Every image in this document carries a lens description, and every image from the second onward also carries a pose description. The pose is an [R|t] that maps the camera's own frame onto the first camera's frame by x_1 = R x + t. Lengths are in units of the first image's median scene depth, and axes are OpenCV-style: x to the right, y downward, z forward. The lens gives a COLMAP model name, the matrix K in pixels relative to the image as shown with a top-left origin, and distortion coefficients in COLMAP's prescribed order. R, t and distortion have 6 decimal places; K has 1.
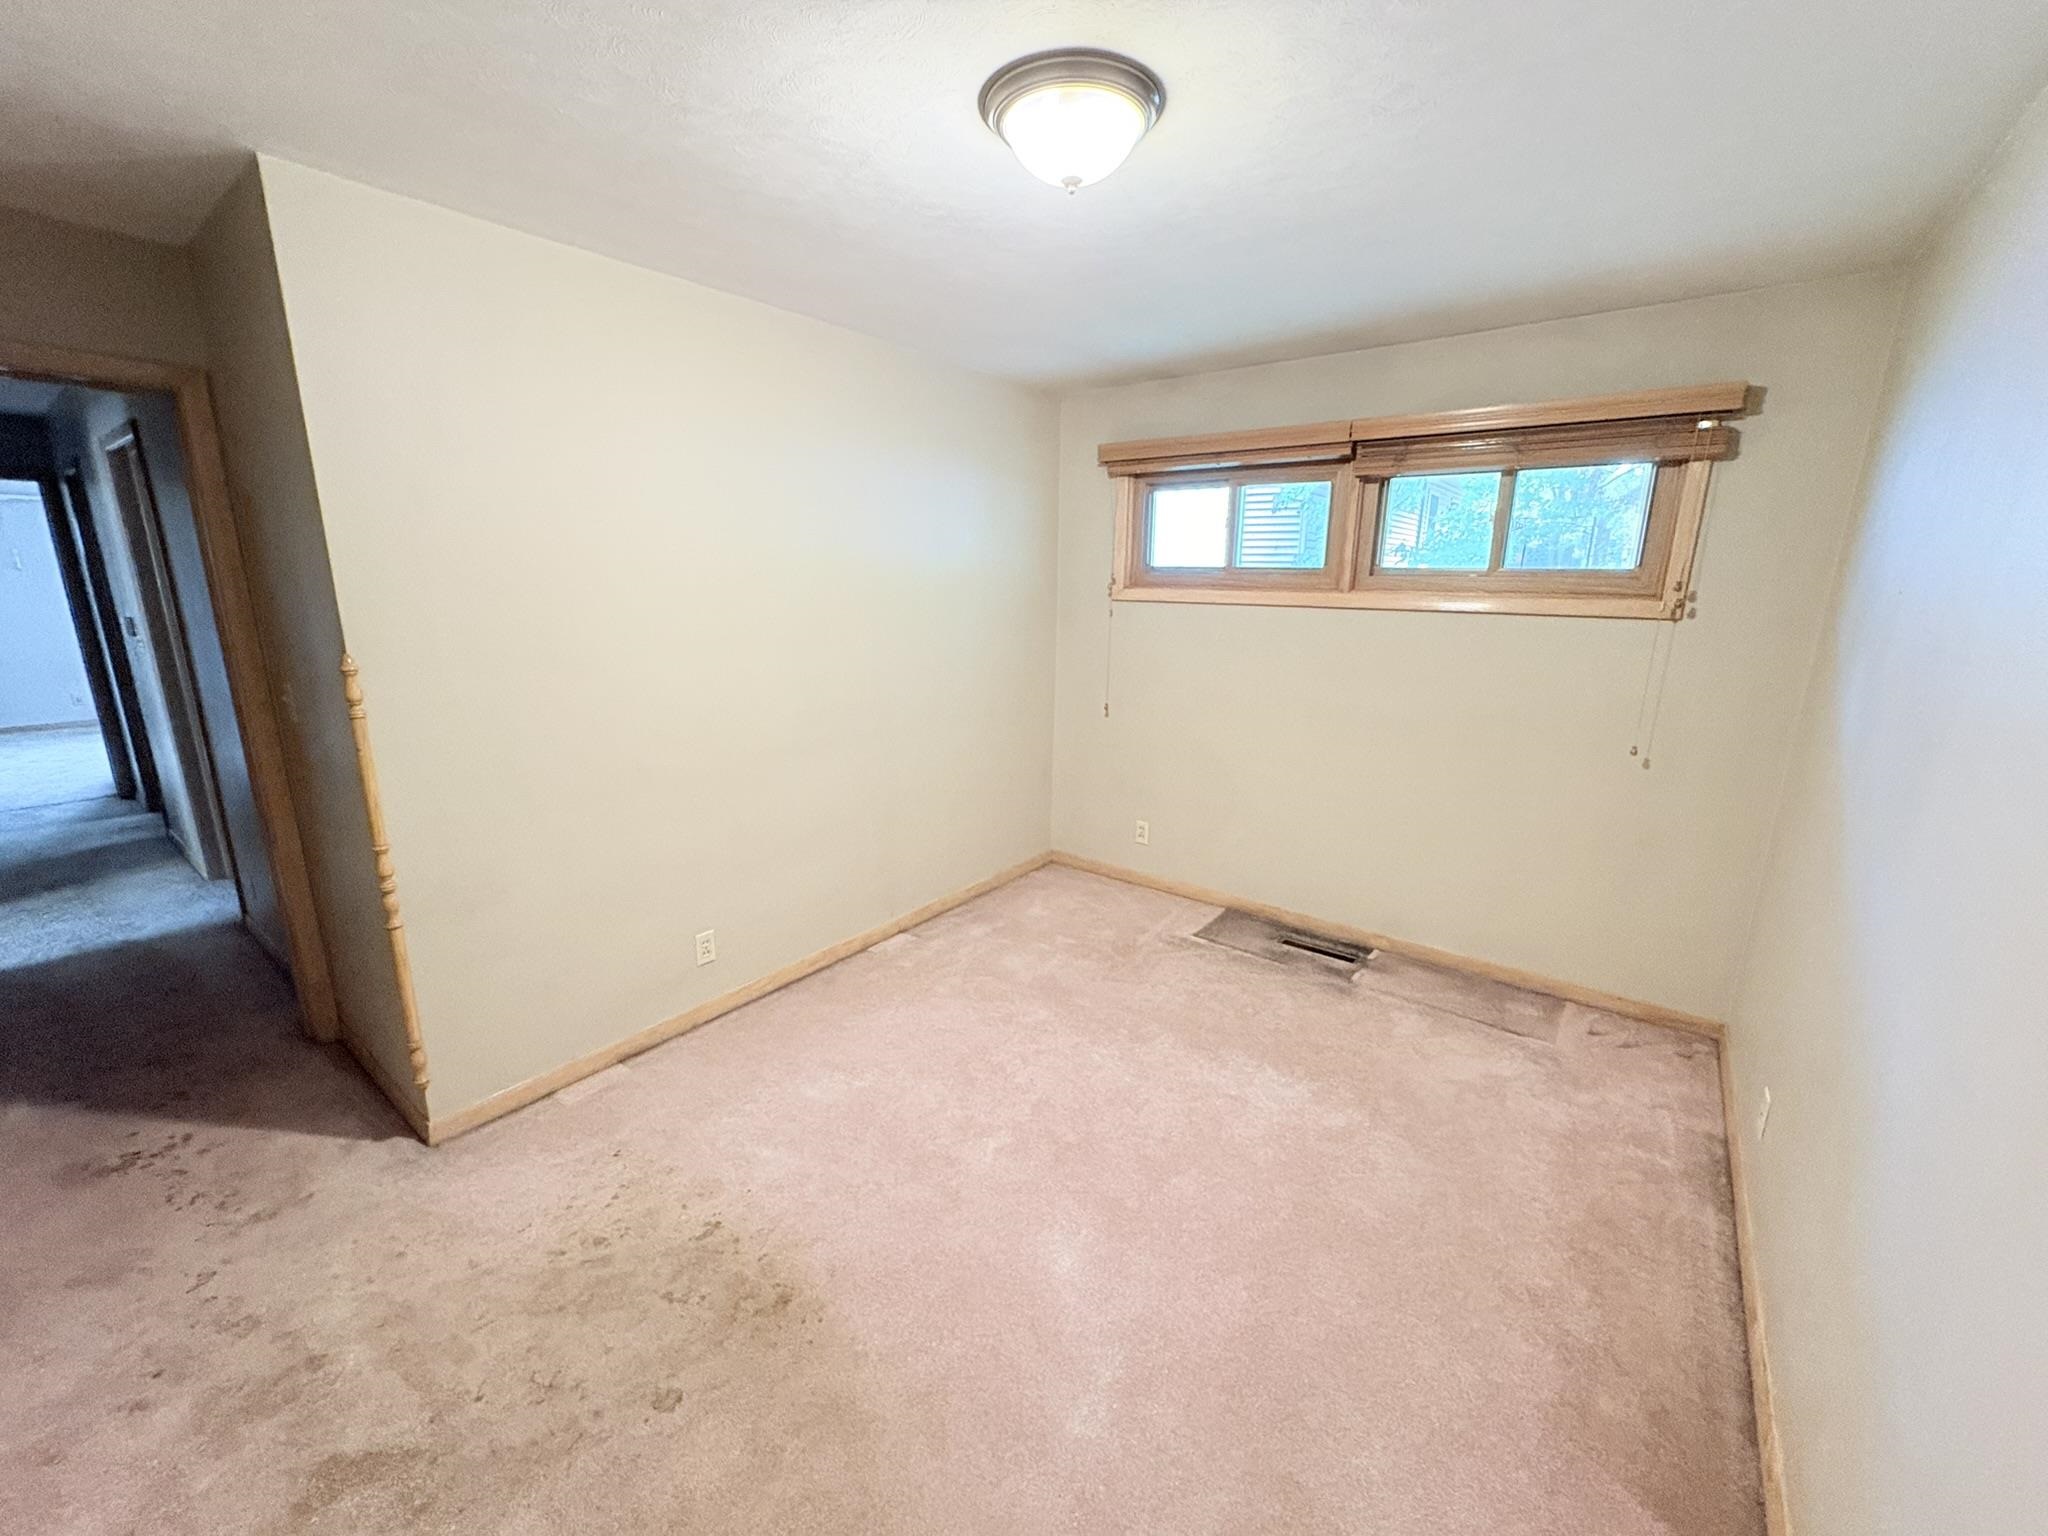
lens RADIAL K [[814.4, 0, 1022.4], [0, 814.4, 765.8], [0, 0, 1]] dist [-0.000124, -0.000280]
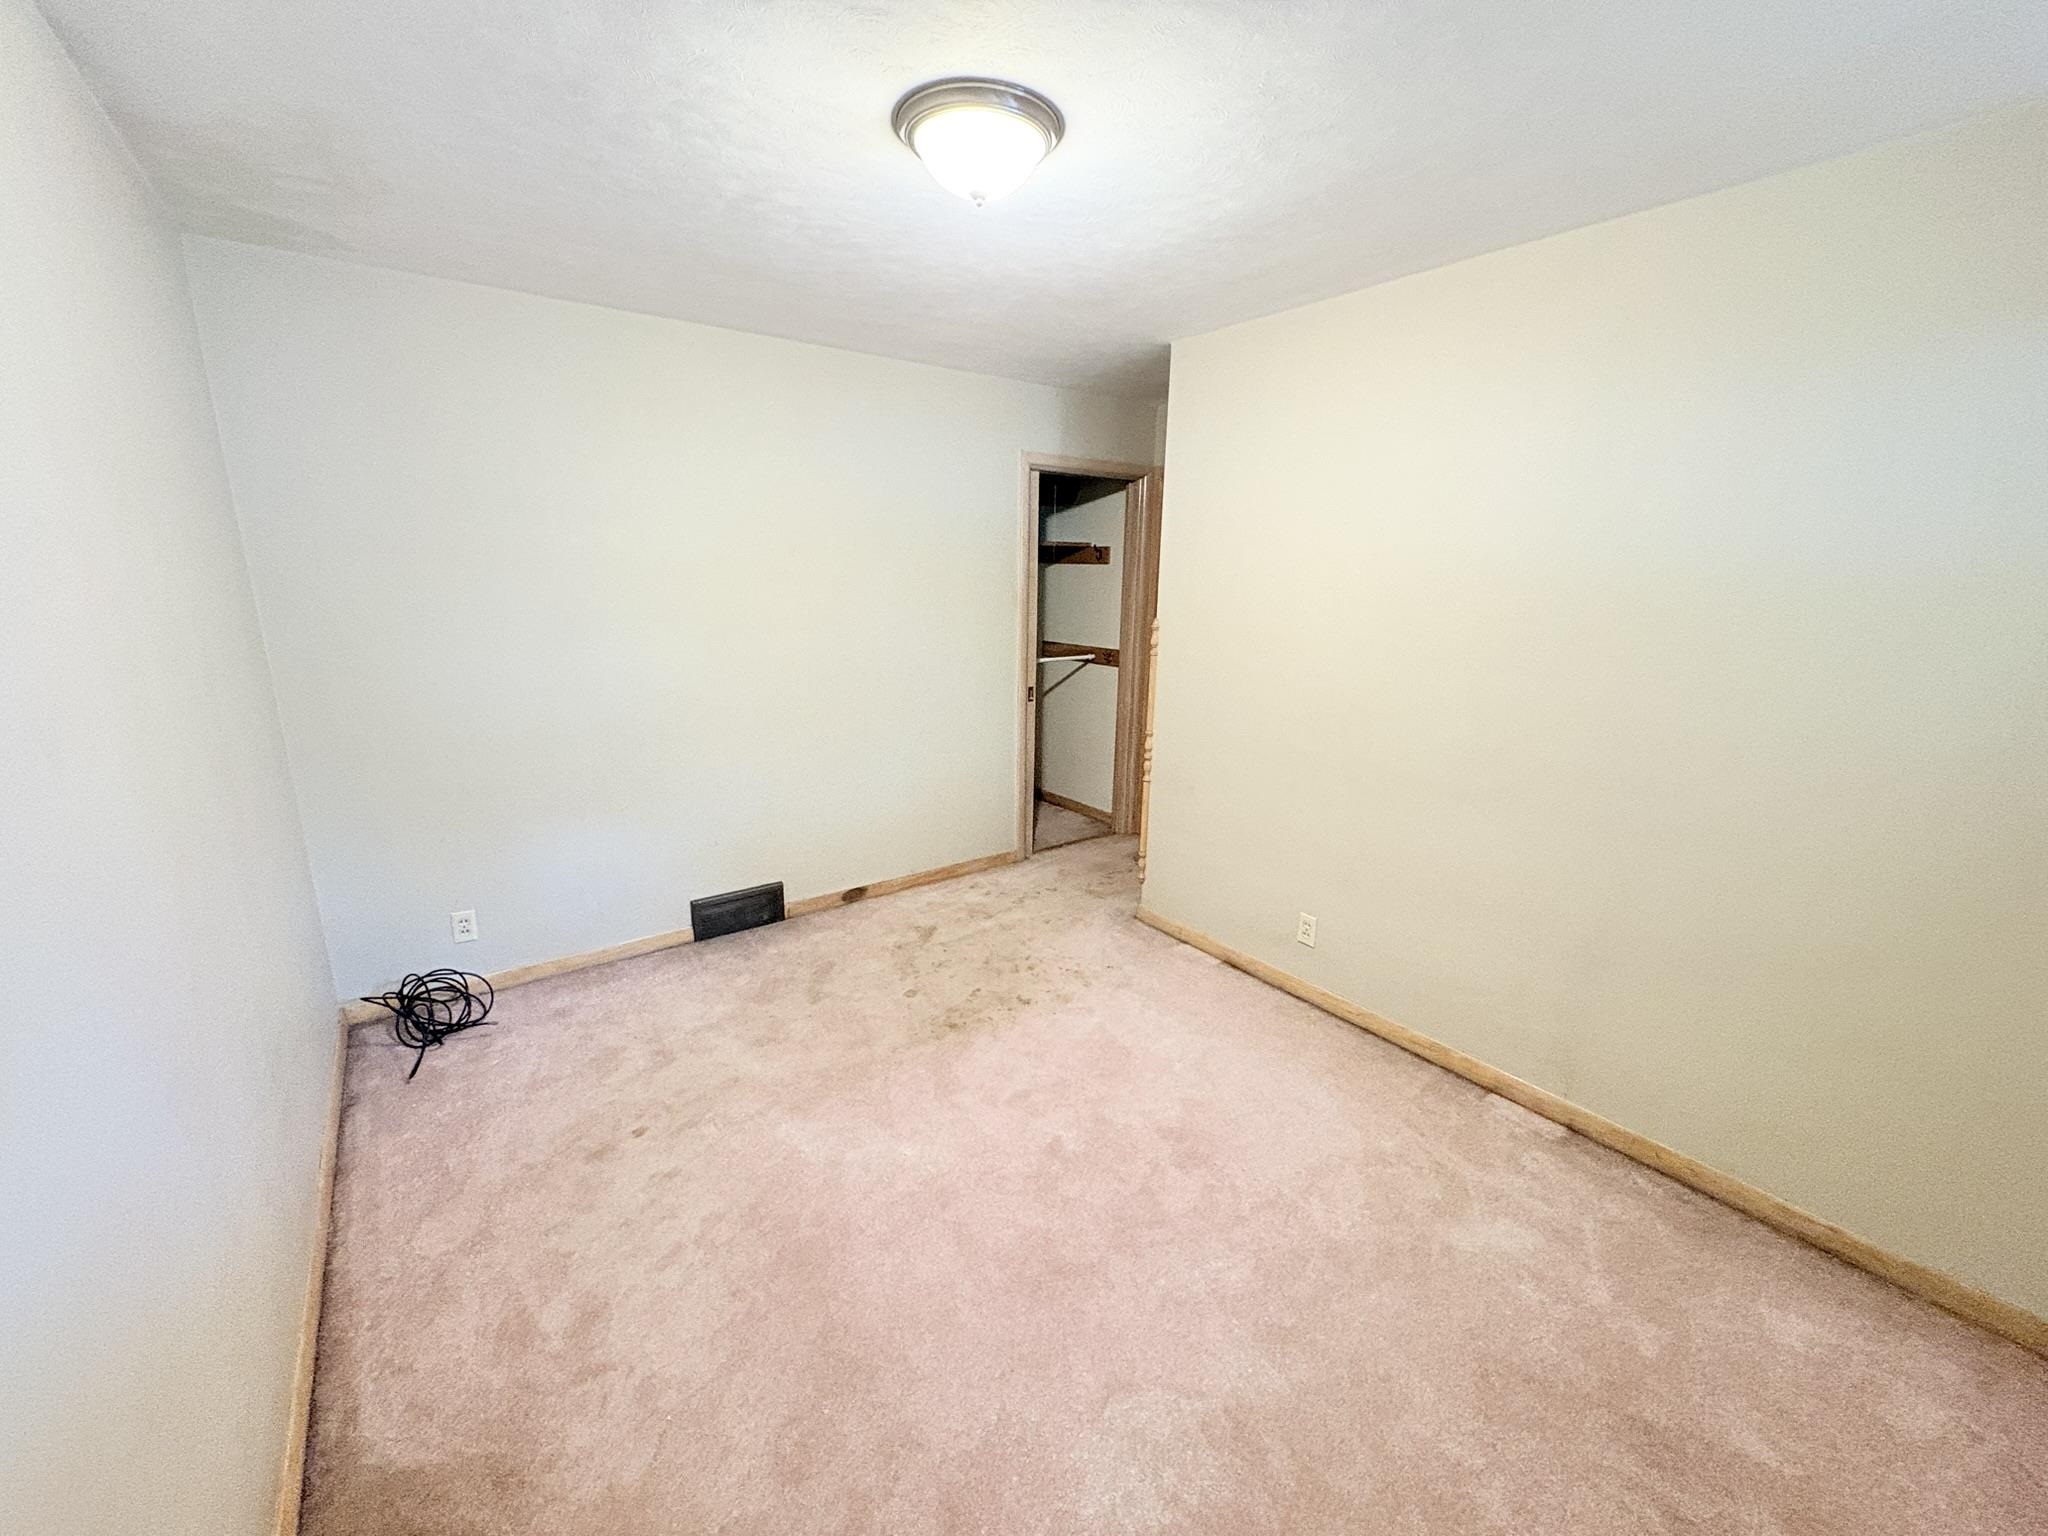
lens RADIAL K [[826.9, 0, 1031.9], [0, 826.9, 777.3], [0, 0, 1]] dist [0.000454, 0.000027]
pose [[-0.254528, 0.224938, -0.940542, 0.614881], [-0.248134, 0.924823, 0.288328, -0.166036], [0.934690, 0.306767, -0.179579, 0.740632]]
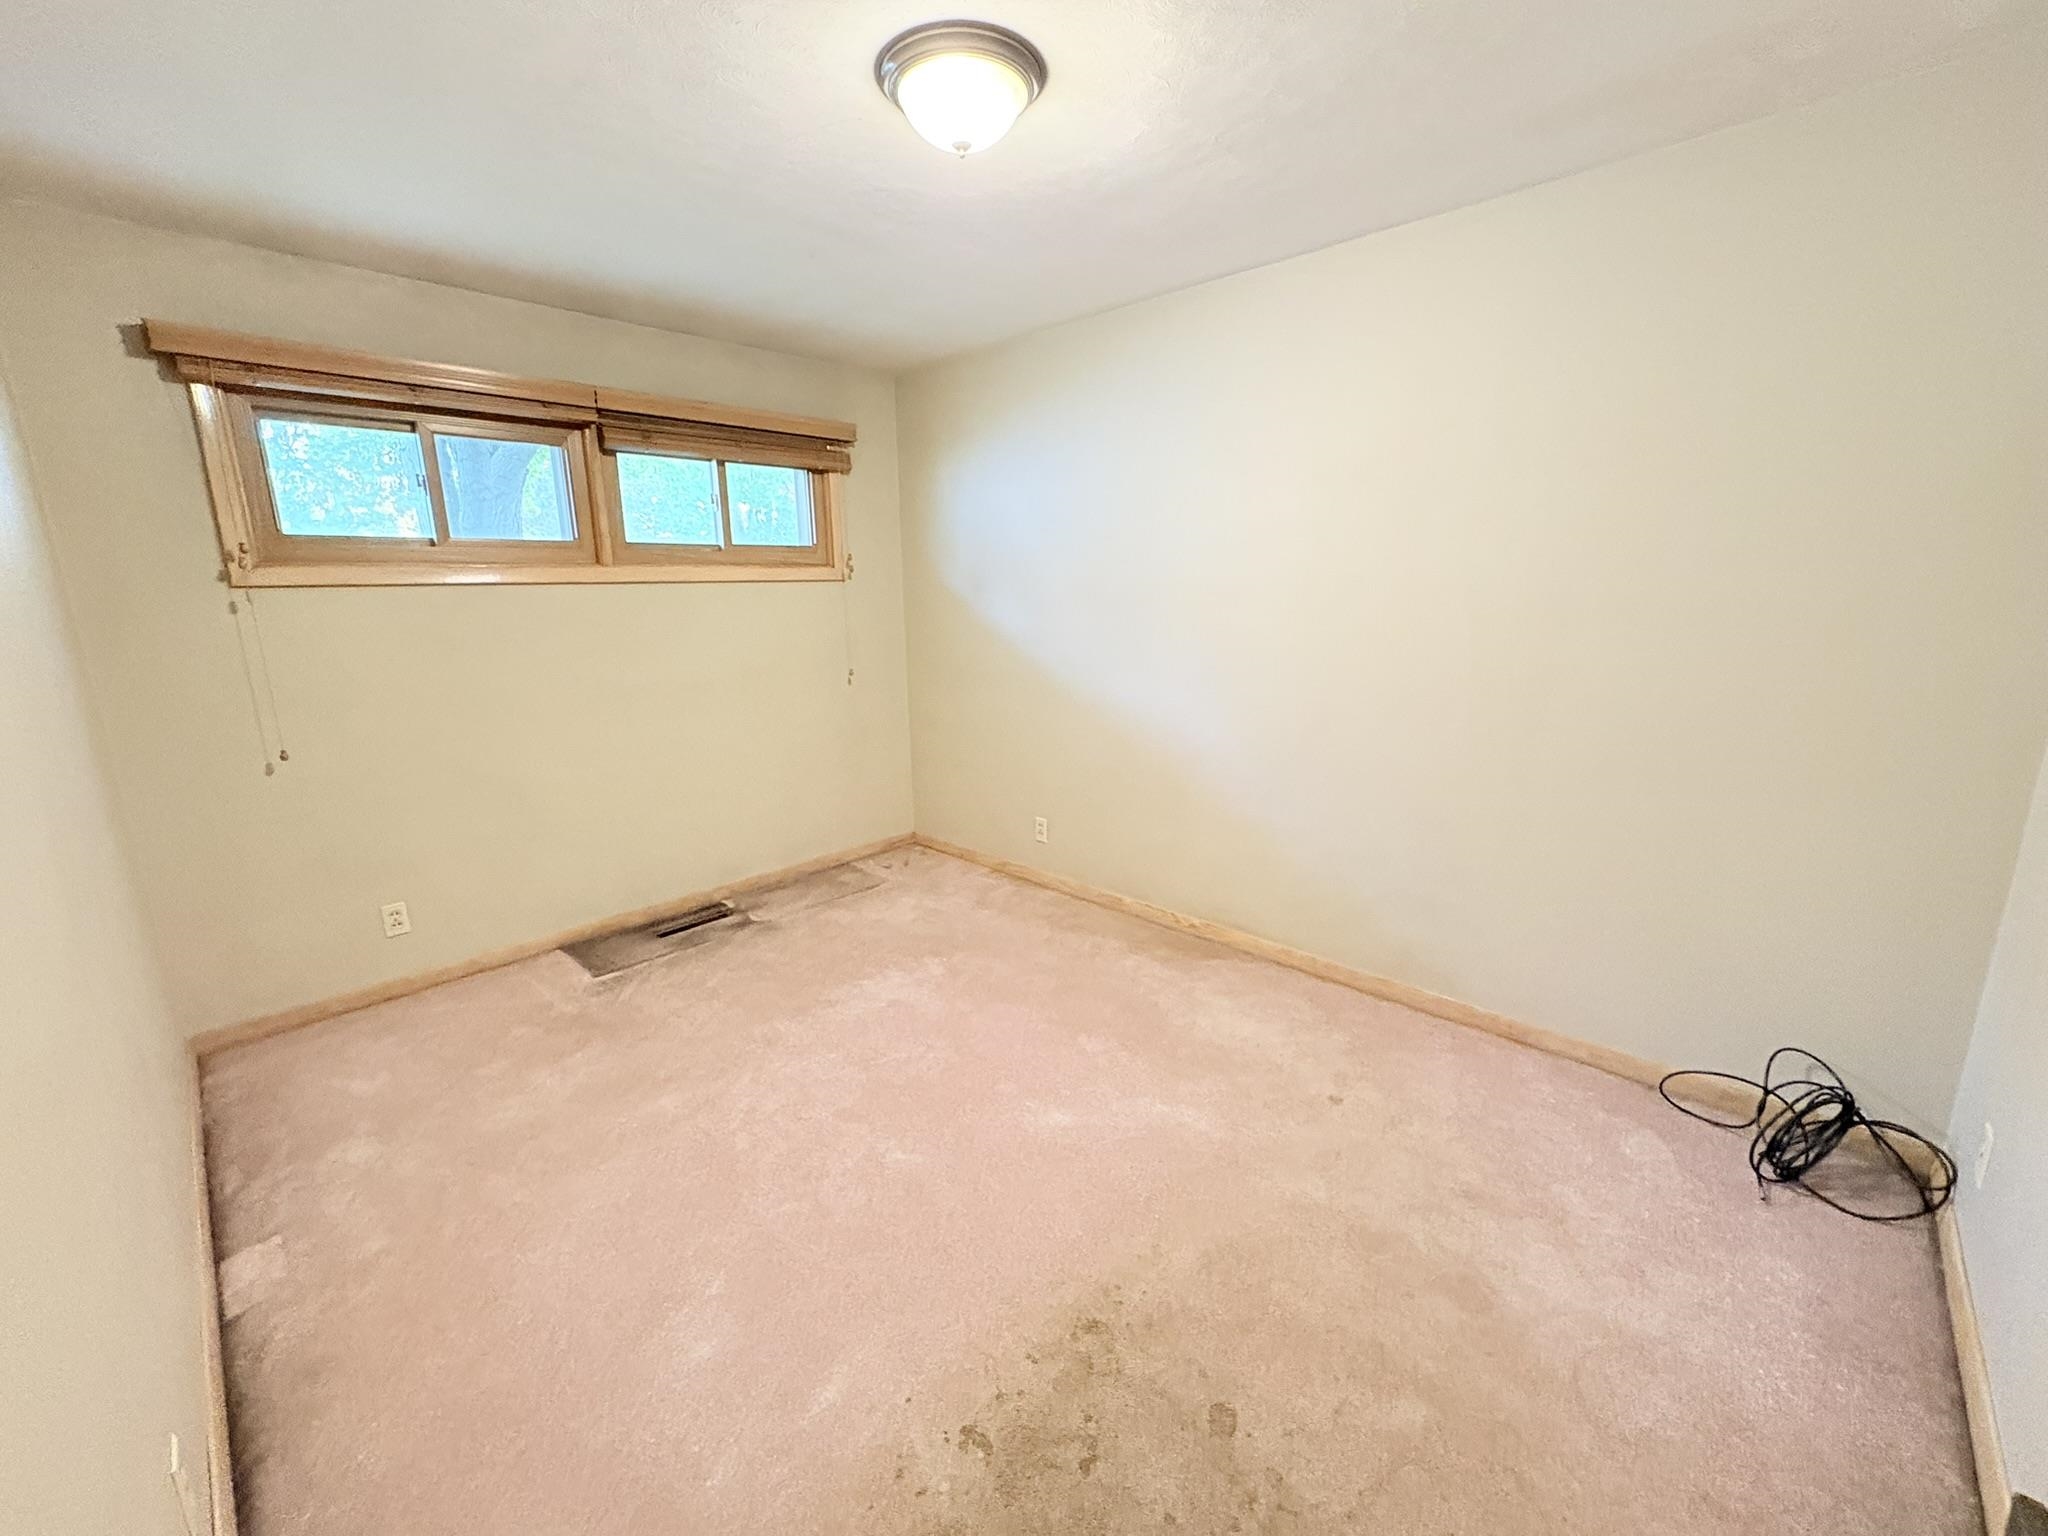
lens RADIAL K [[814.4, 0, 1022.4], [0, 814.4, 765.8], [0, 0, 1]] dist [-0.000124, -0.000280]
pose [[0.113494, -0.229868, 0.966582, -0.583245], [0.248955, 0.948410, 0.196314, -0.061718], [-0.961842, 0.218355, 0.164865, 0.461027]]
